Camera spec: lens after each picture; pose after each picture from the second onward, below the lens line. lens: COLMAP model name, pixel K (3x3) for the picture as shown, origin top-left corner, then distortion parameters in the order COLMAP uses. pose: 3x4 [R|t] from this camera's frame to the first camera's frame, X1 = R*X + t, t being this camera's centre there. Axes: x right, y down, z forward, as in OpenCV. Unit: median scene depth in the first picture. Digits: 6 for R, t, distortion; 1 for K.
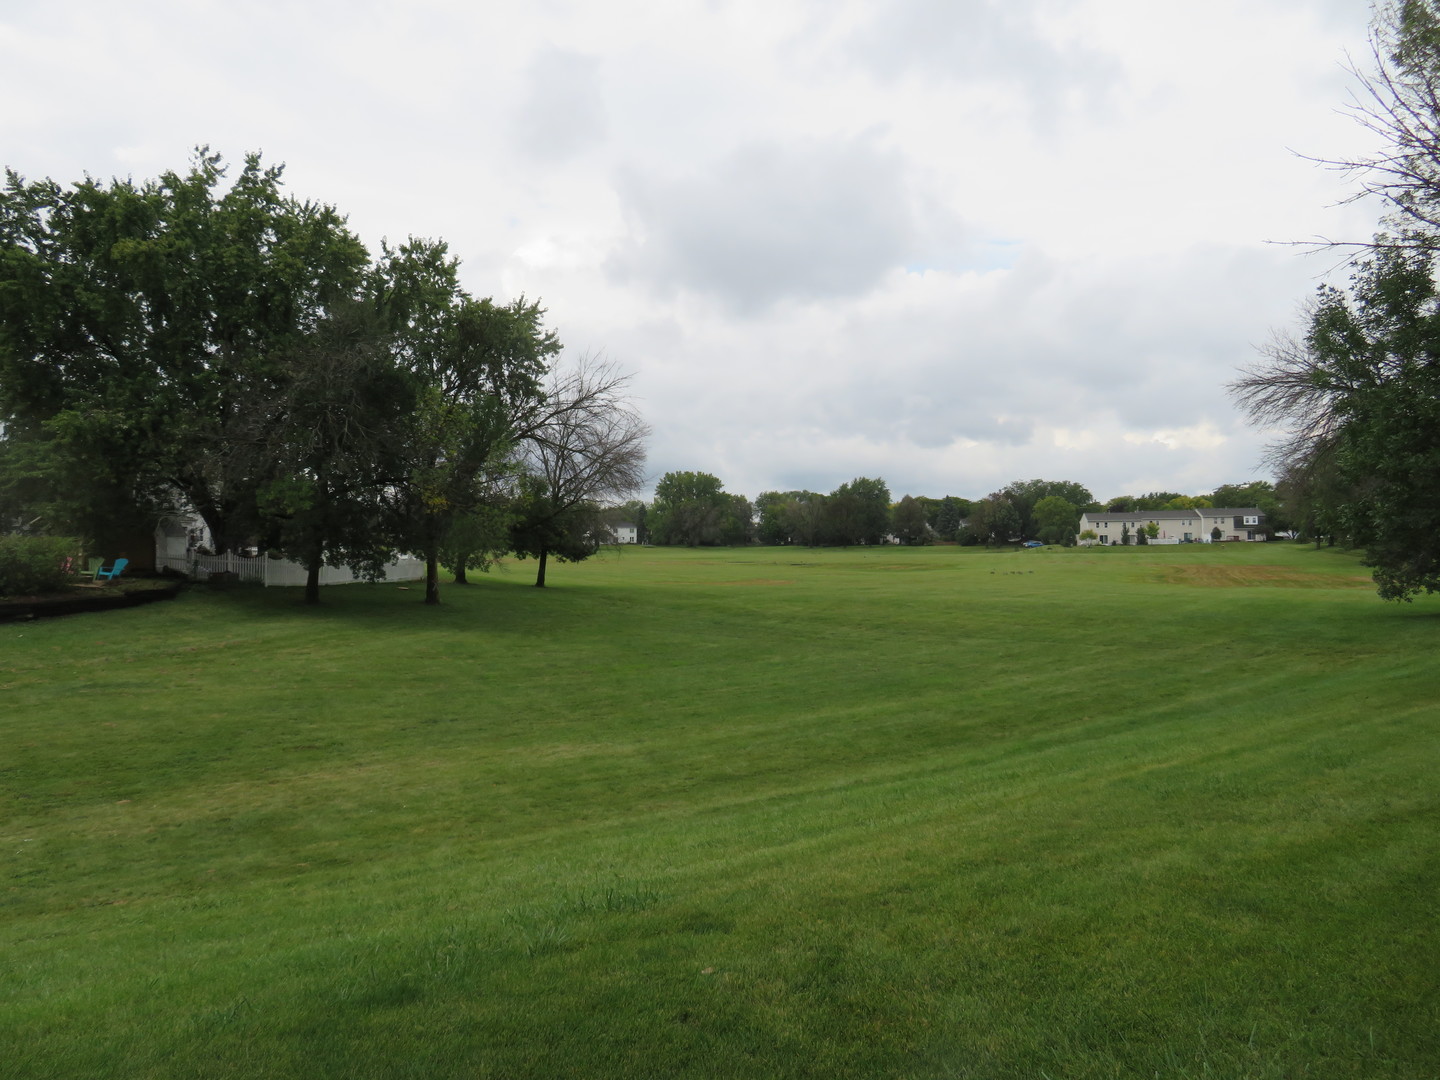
lens RADIAL K [[1026.7, 0, 722.1], [0, 1026.7, 516.5], [0, 0, 1]] dist [-0.004344, -0.007476]
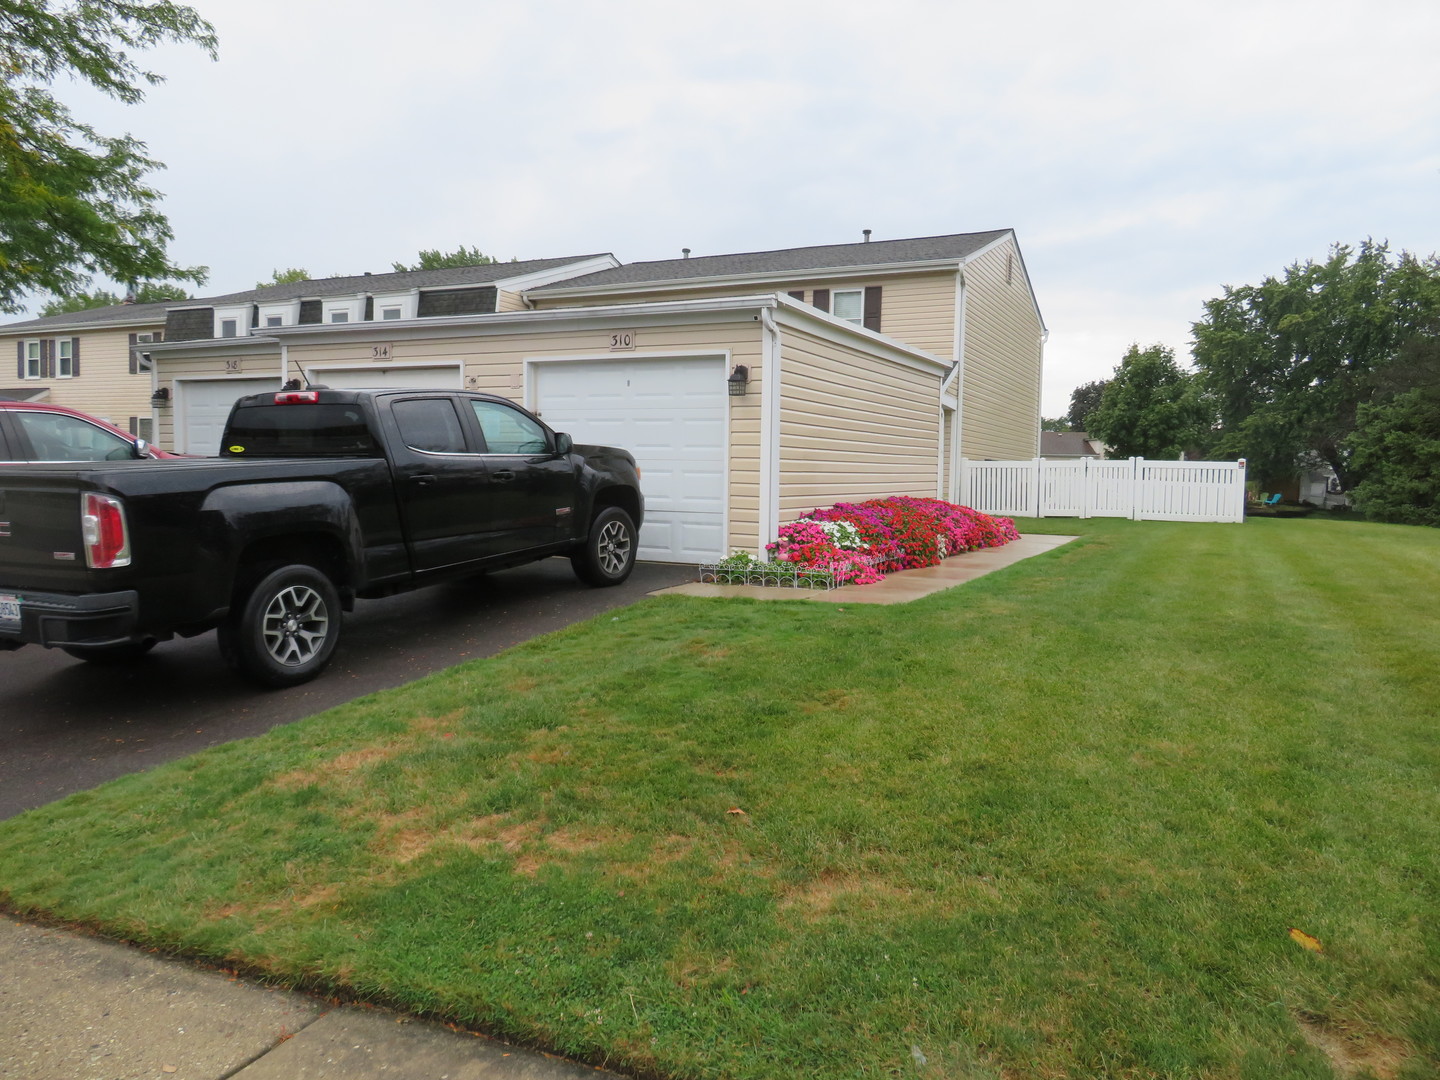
lens RADIAL K [[1026.7, 0, 726.9], [0, 1026.7, 547.2], [0, 0, 1]] dist [-0.004344, -0.007476]
pose [[0.495085, 0.064242, -0.866466, 0.520173], [0.003907, 0.997088, 0.076159, -0.007378], [0.868836, -0.041091, 0.493393, -0.763897]]
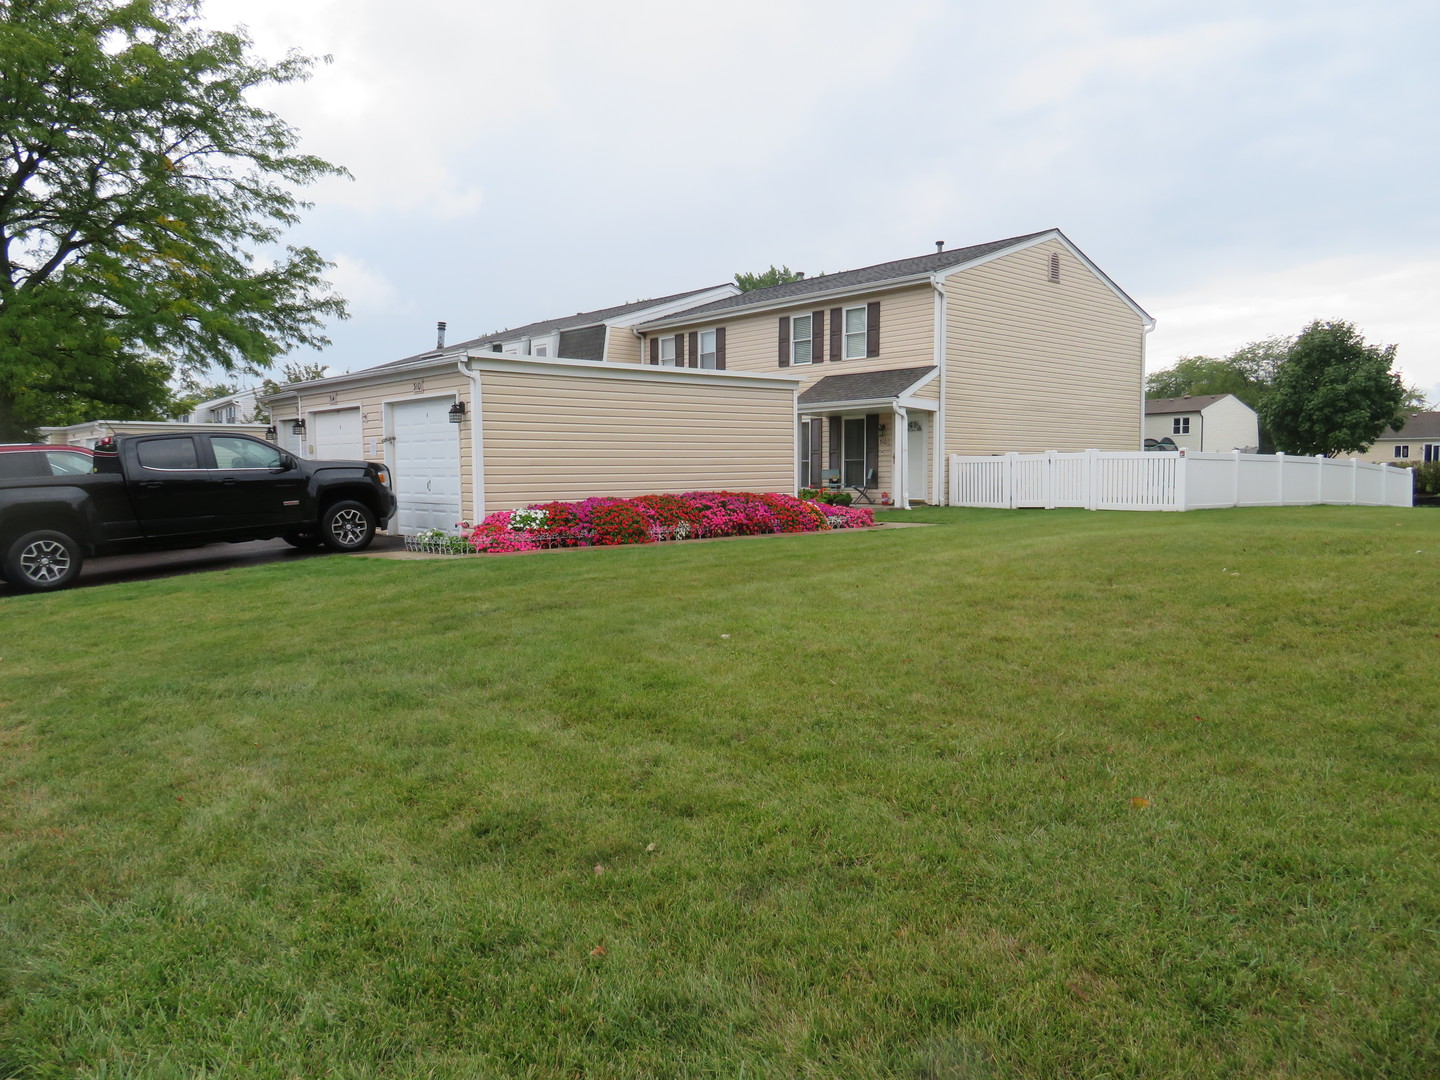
lens RADIAL K [[1026.7, 0, 724.1], [0, 1026.7, 544.2], [0, 0, 1]] dist [-0.004344, -0.007476]
pose [[0.134756, 0.061936, -0.988941, 0.675856], [0.028805, 0.997378, 0.066390, -0.003717], [0.990460, -0.037433, 0.132619, -0.591972]]
